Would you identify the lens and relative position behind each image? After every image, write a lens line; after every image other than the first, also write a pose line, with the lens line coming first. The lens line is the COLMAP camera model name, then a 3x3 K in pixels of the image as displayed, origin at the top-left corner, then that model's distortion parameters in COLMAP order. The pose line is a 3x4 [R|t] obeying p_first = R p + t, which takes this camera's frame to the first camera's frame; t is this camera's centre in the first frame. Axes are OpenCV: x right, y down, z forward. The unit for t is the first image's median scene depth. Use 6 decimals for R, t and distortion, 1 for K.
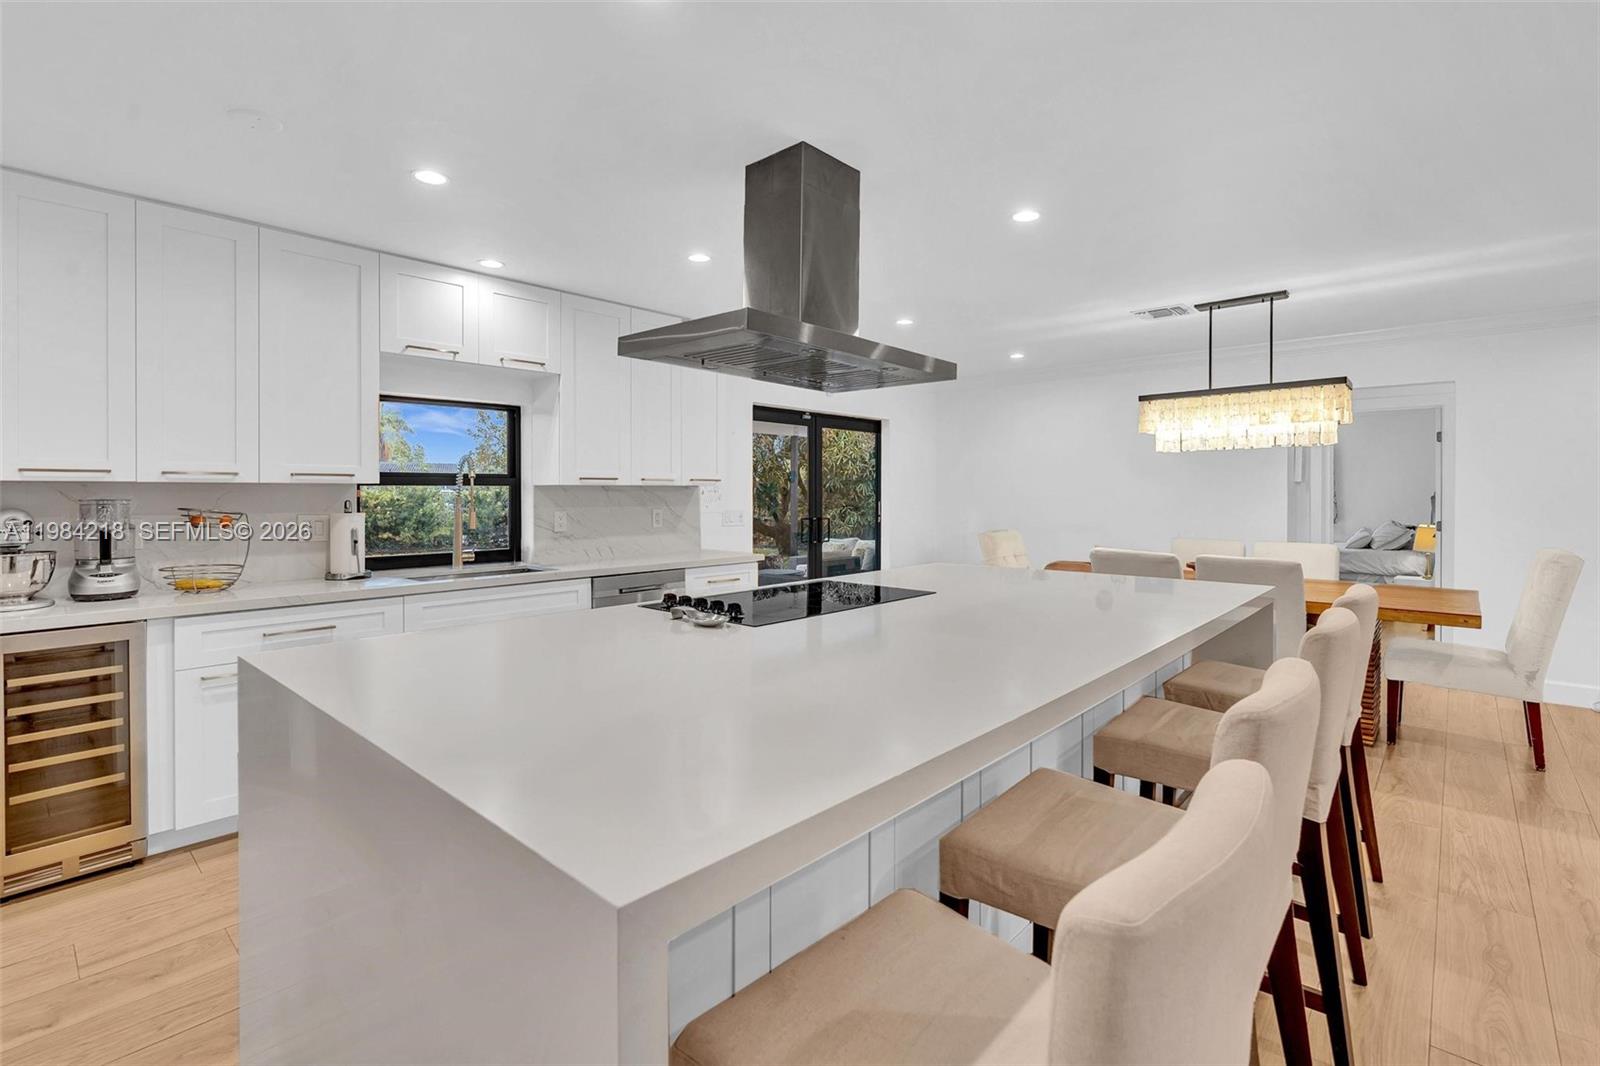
lens RADIAL K [[724.8, 0, 807.9], [0, 724.8, 503.9], [0, 0, 1]] dist [-0.001700, 0.001311]
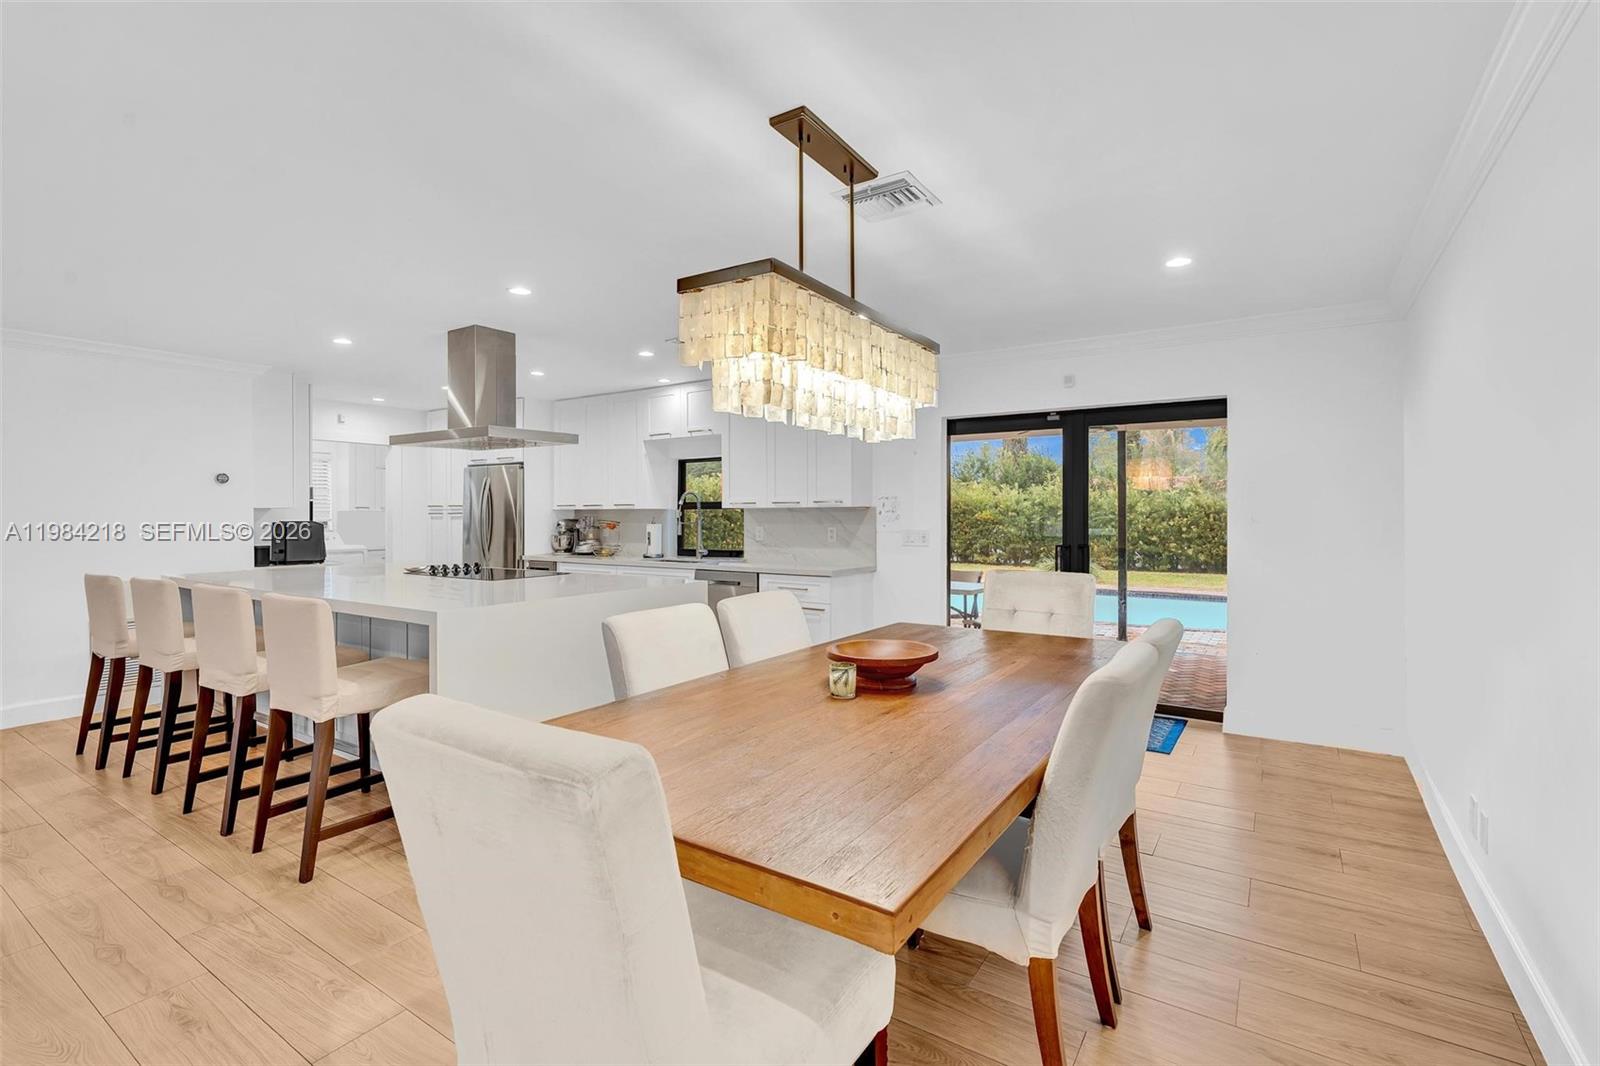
lens RADIAL K [[729.4, 0, 793.4], [0, 729.4, 518.3], [0, 0, 1]] dist [-0.005820, 0.002281]
pose [[0.141728, 0.004801, -0.989894, 1.191711], [-0.012959, 0.999912, 0.002994, -0.011682], [0.989821, 0.012403, 0.141778, 0.955420]]
